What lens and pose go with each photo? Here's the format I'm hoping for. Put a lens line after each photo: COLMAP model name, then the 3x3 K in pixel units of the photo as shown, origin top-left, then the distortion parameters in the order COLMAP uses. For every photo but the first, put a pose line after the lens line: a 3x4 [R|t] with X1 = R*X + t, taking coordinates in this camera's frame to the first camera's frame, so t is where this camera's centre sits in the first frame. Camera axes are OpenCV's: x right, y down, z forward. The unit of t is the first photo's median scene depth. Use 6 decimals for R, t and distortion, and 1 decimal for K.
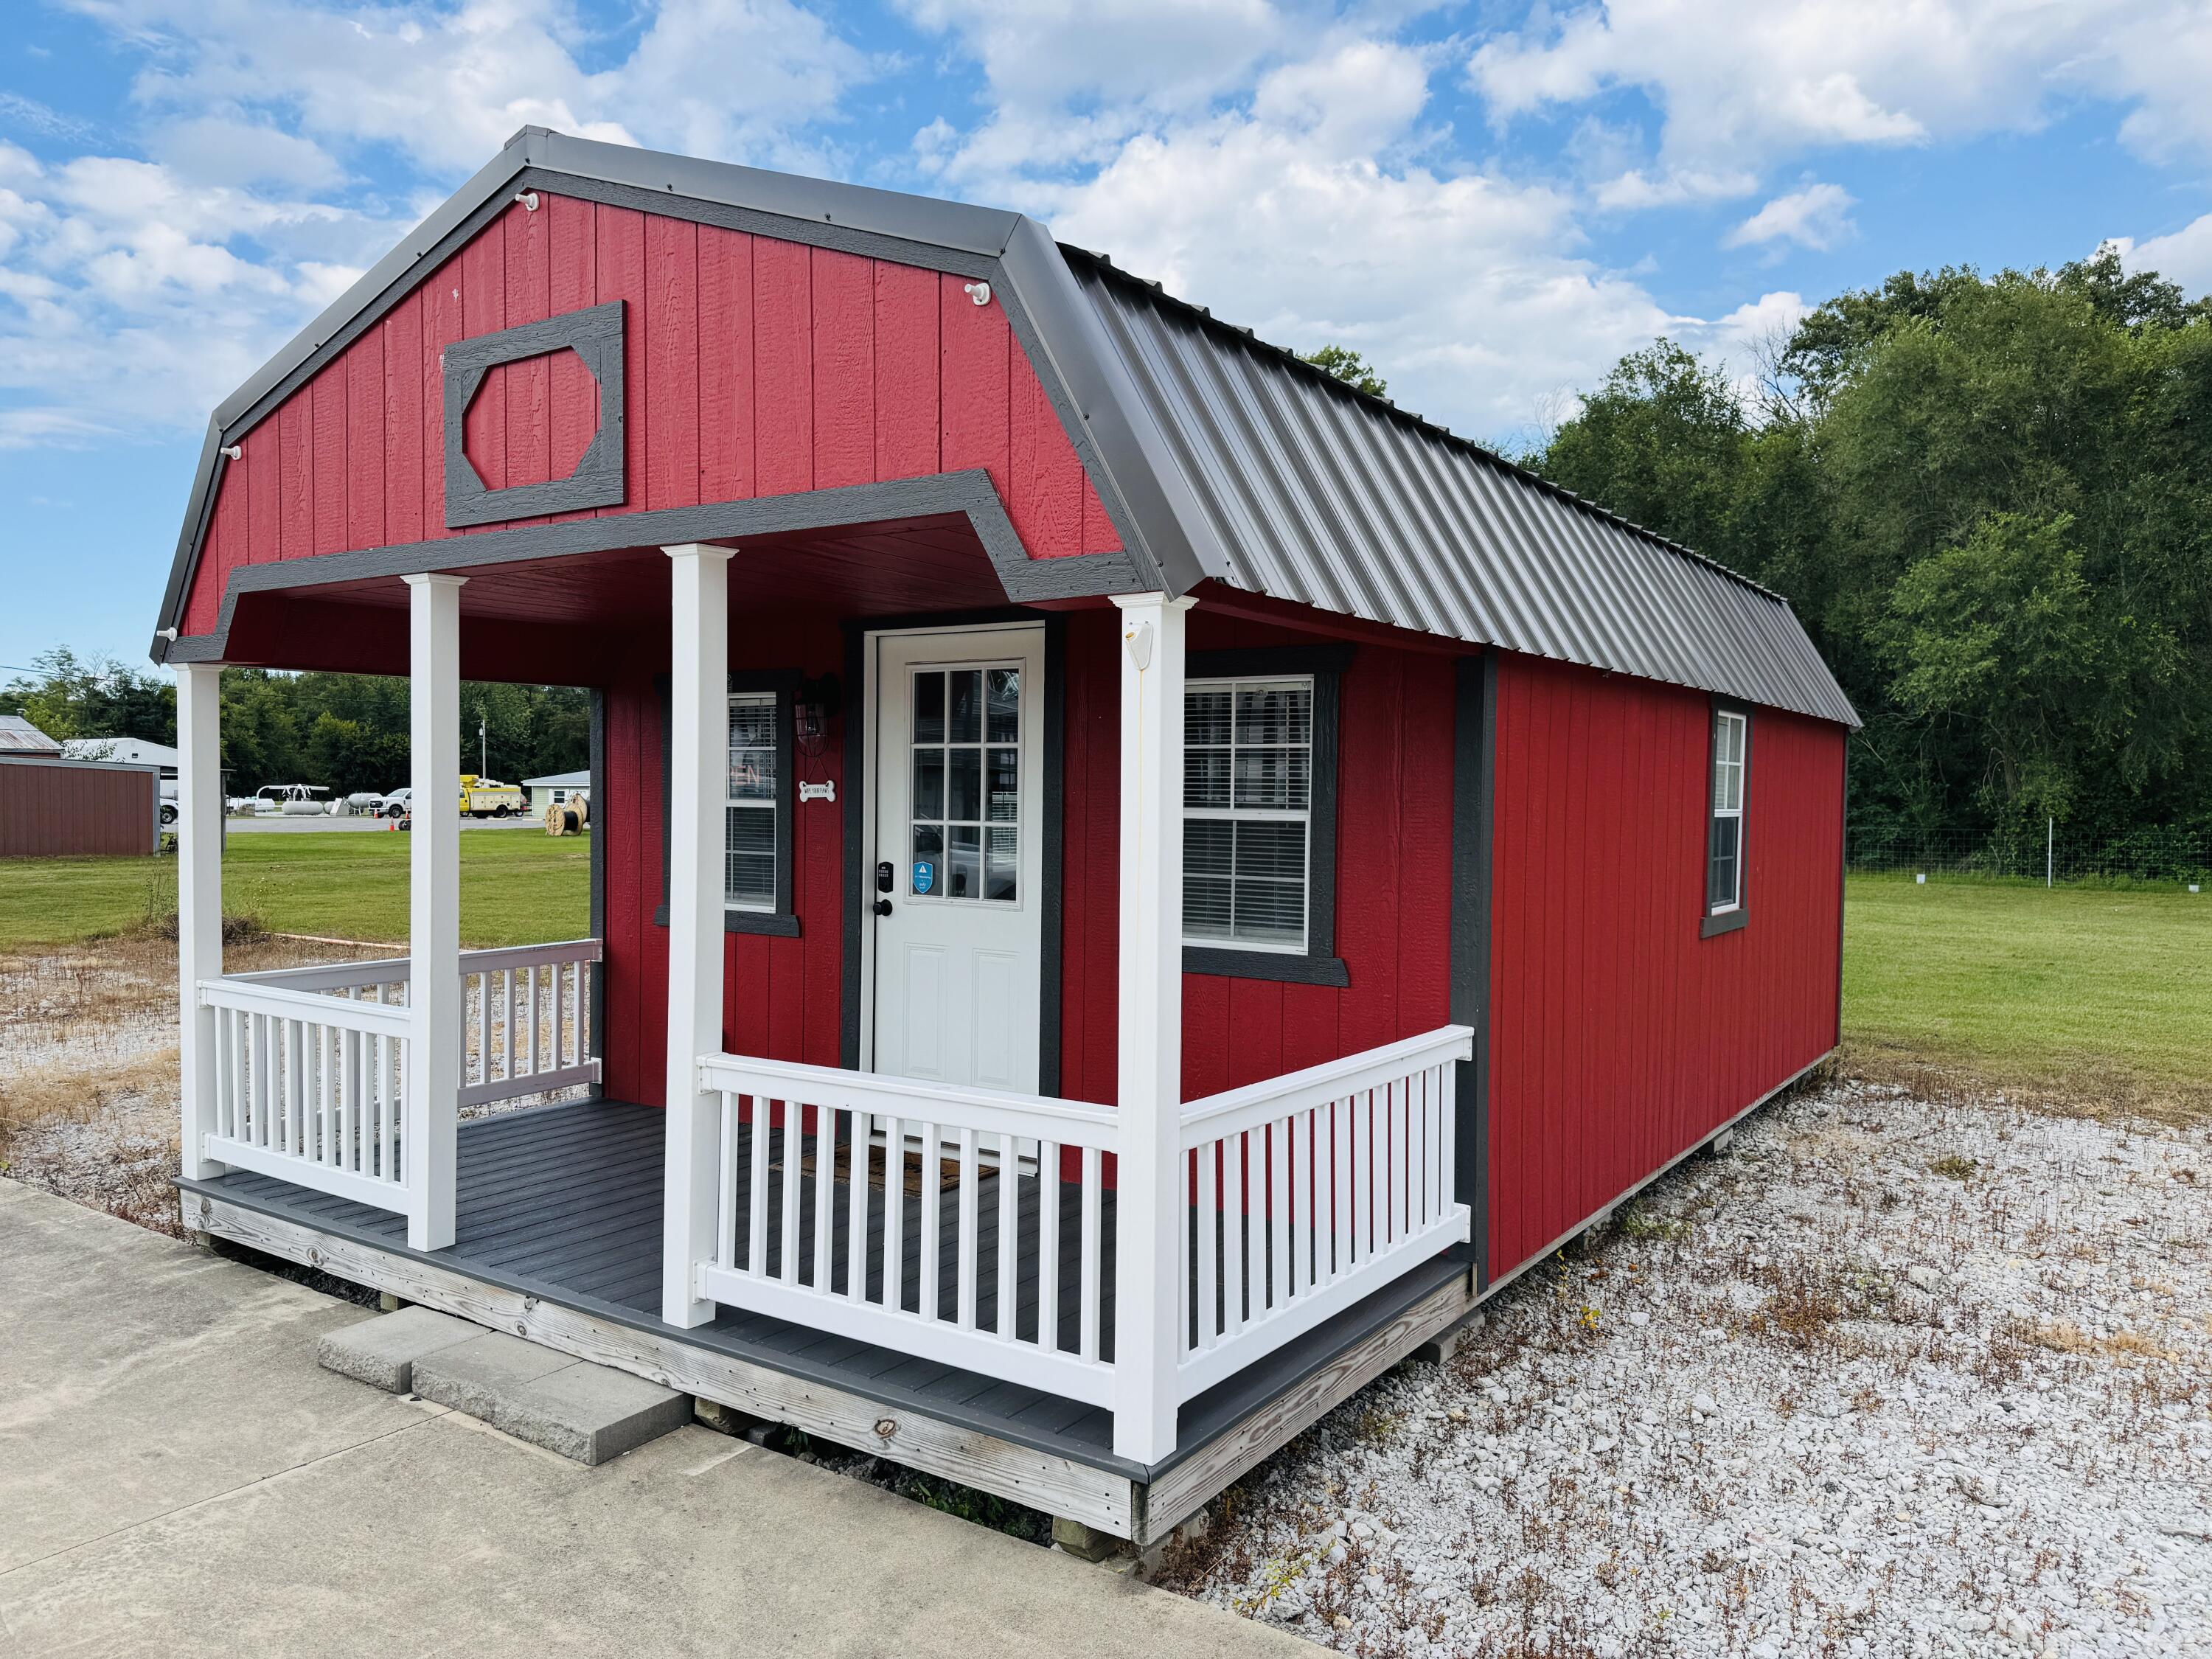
lens RADIAL K [[1566.0, 0, 1106.0], [0, 1566.0, 829.5], [0, 0, 1]] dist [0.011716, -0.009554]
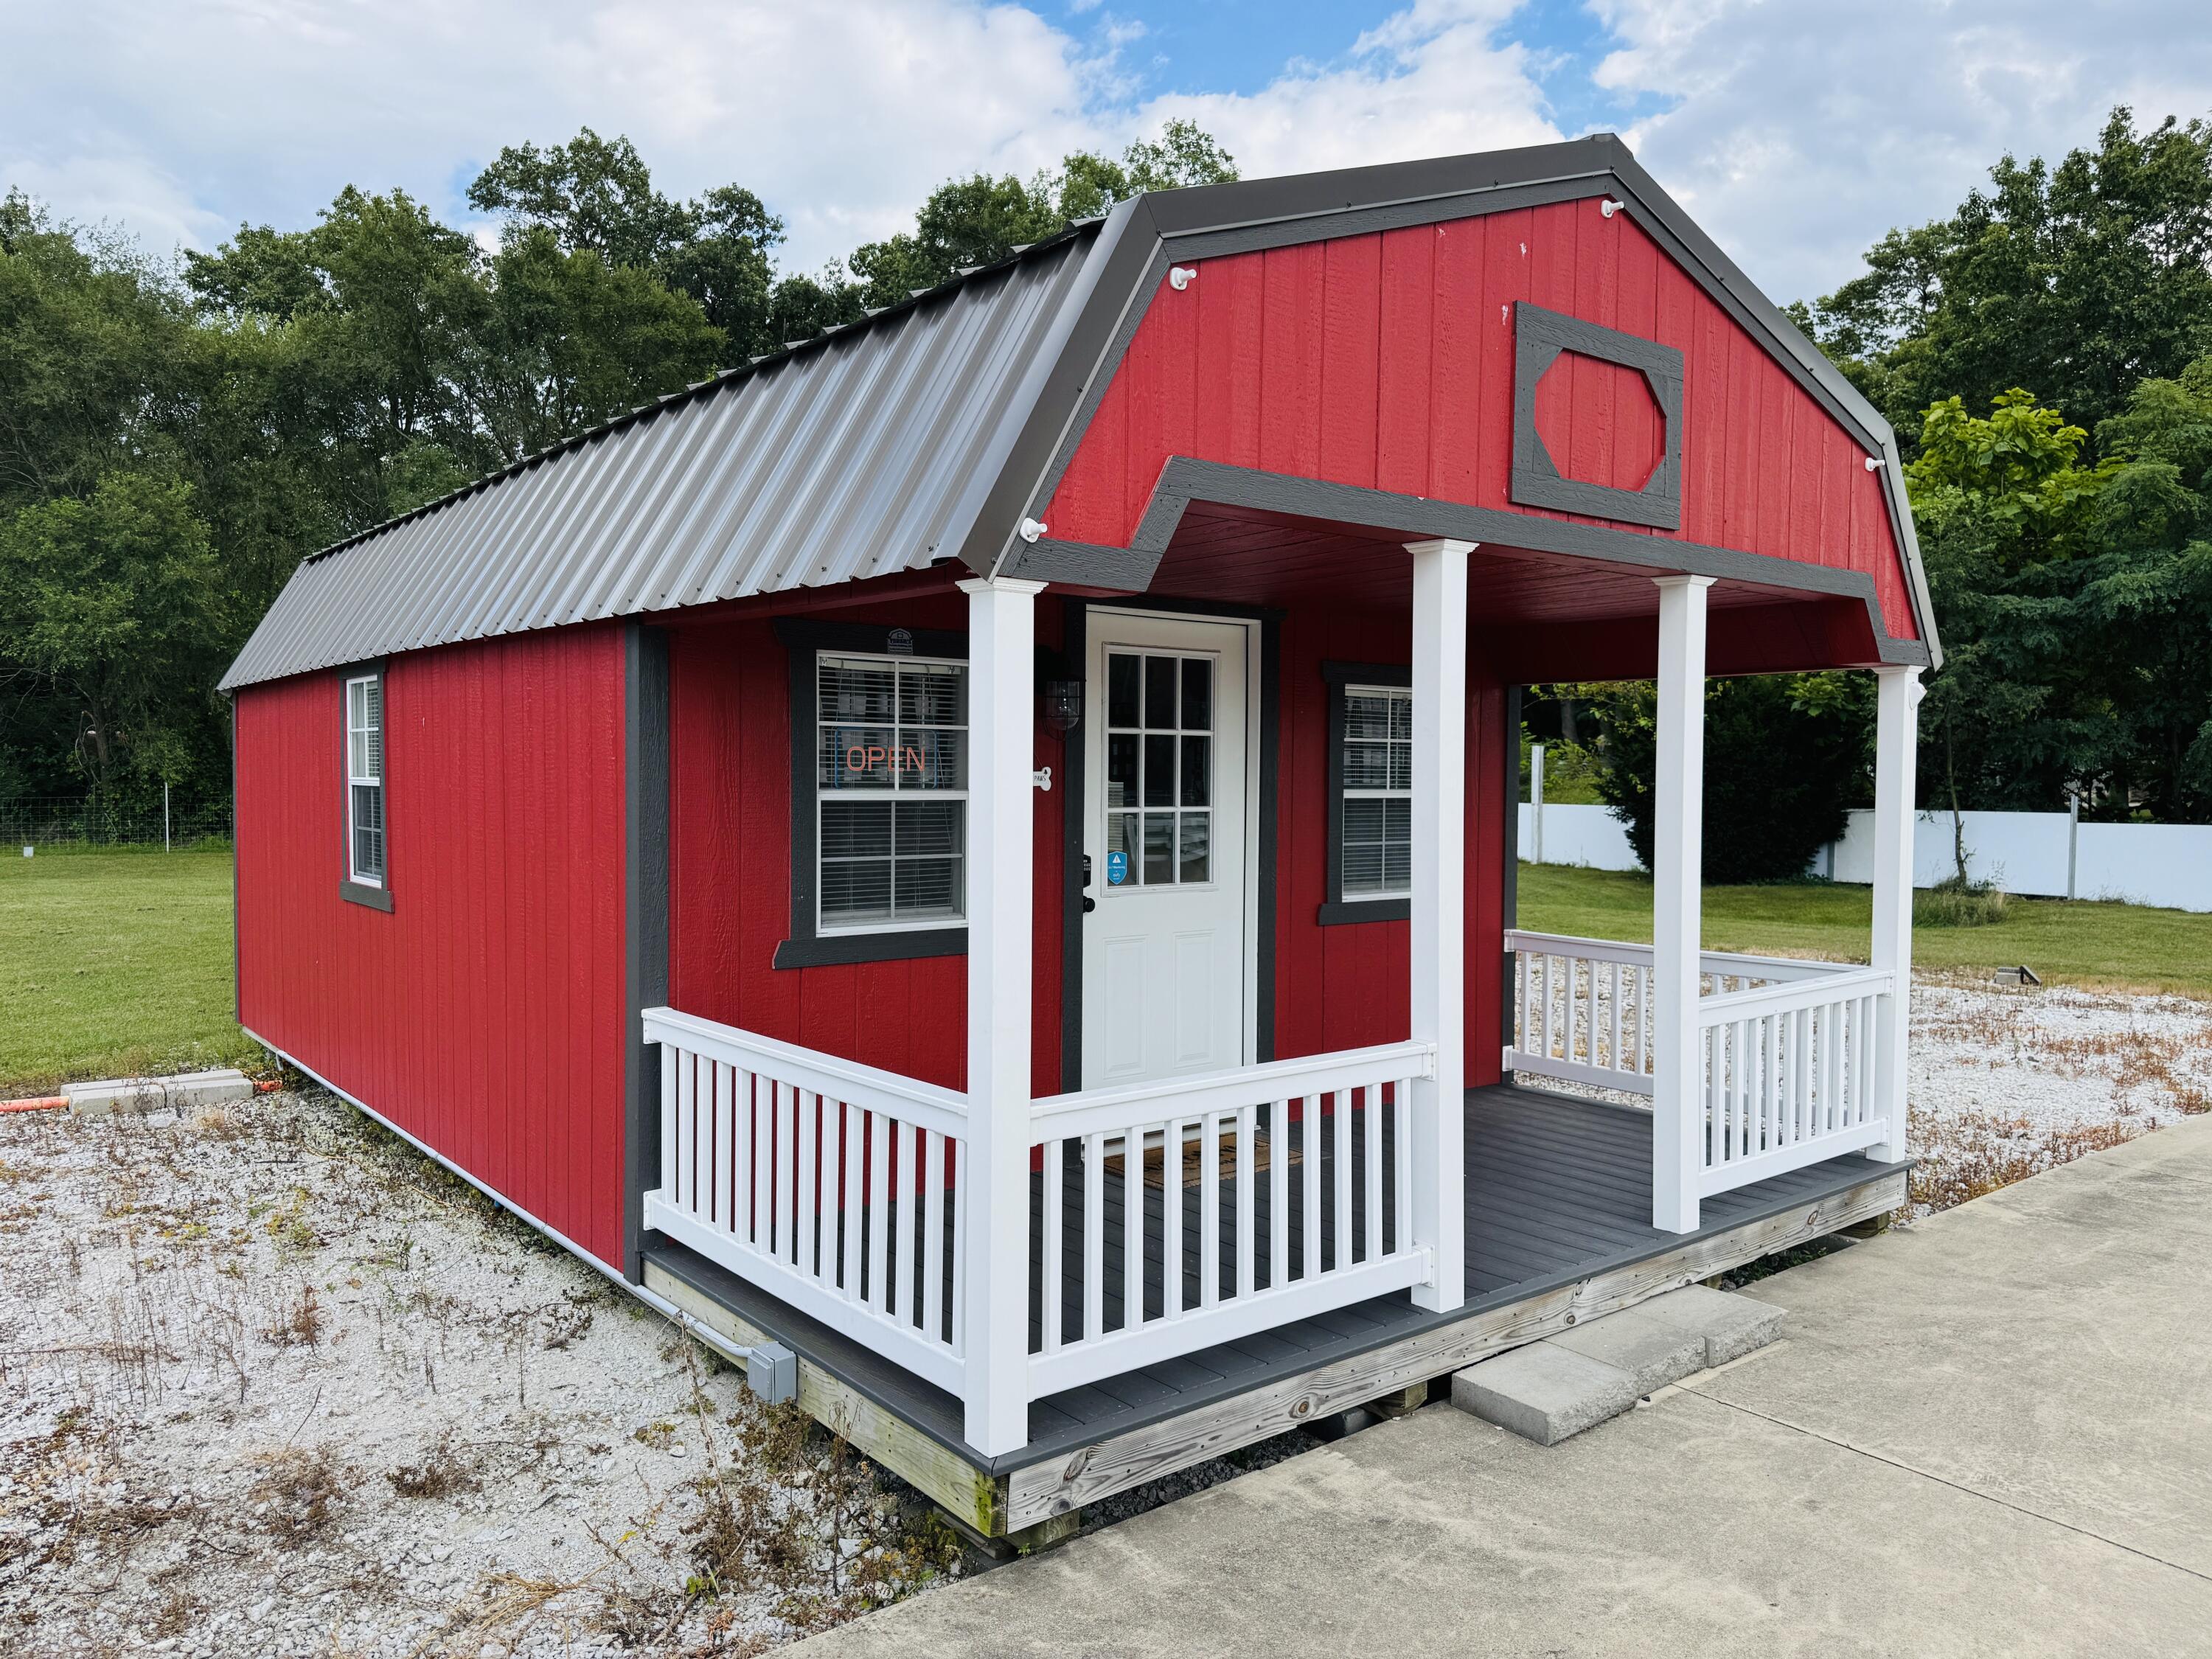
lens RADIAL K [[1565.9, 0, 1119.5], [0, 1565.9, 798.4], [0, 0, 1]] dist [0.010867, -0.002590]
pose [[0.284564, -0.026228, 0.958298, -1.061480], [0.021133, 0.999554, 0.021082, -0.032866], [-0.958424, 0.014253, 0.284992, 0.740641]]
